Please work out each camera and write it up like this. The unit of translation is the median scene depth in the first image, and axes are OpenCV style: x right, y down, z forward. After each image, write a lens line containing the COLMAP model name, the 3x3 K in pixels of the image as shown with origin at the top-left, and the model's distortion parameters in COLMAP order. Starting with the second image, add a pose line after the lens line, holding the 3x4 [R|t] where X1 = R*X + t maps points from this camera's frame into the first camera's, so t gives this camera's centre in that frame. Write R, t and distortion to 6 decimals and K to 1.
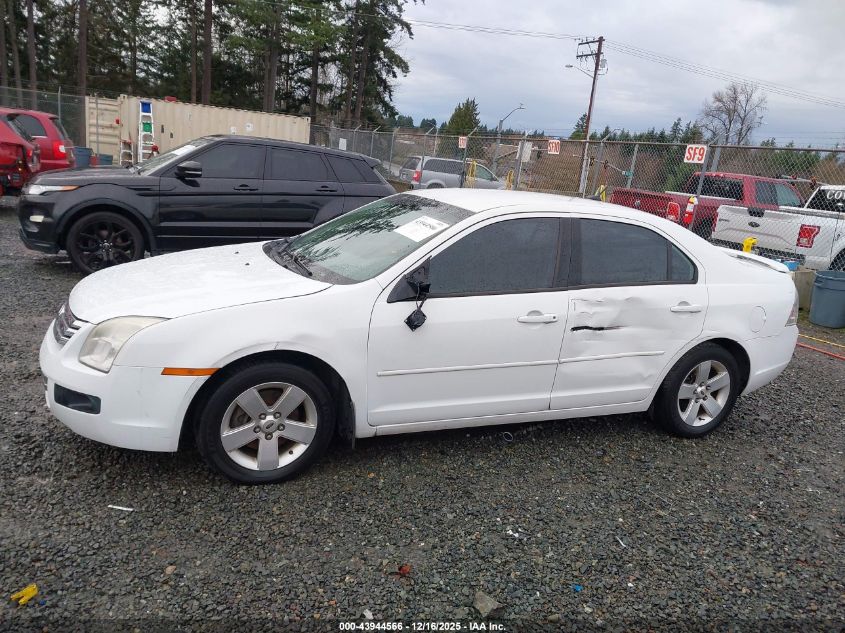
lens RADIAL K [[658.3, 0, 422.5], [0, 658.3, 316.5], [0, 0, 1]] dist [0.004825, 0.000356]
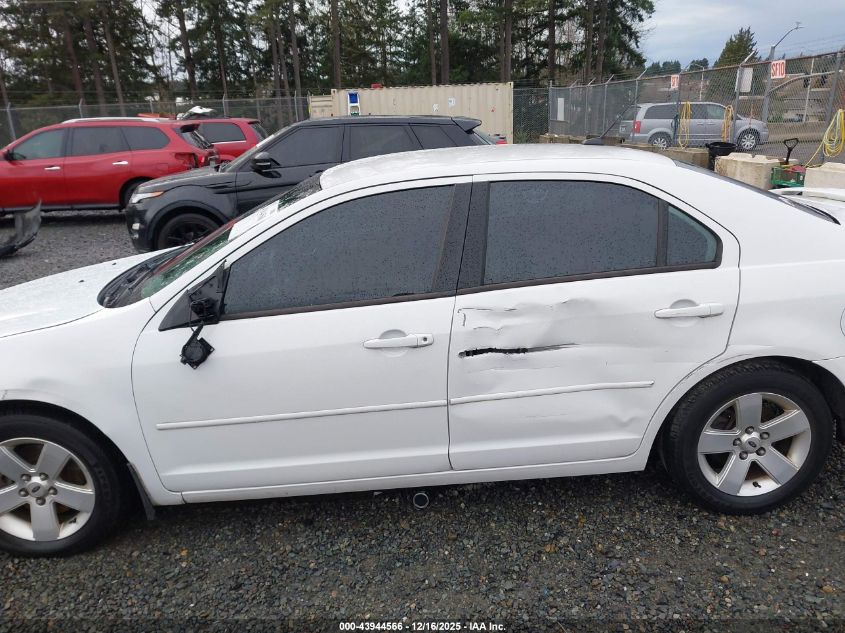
lens RADIAL K [[658.3, 0, 422.5], [0, 658.3, 316.5], [0, 0, 1]] dist [0.004825, 0.000356]
pose [[0.923641, -0.028527, -0.382196, 0.223978], [0.046700, 0.998172, 0.038354, -0.023071], [0.380403, -0.053274, 0.923285, 0.193078]]
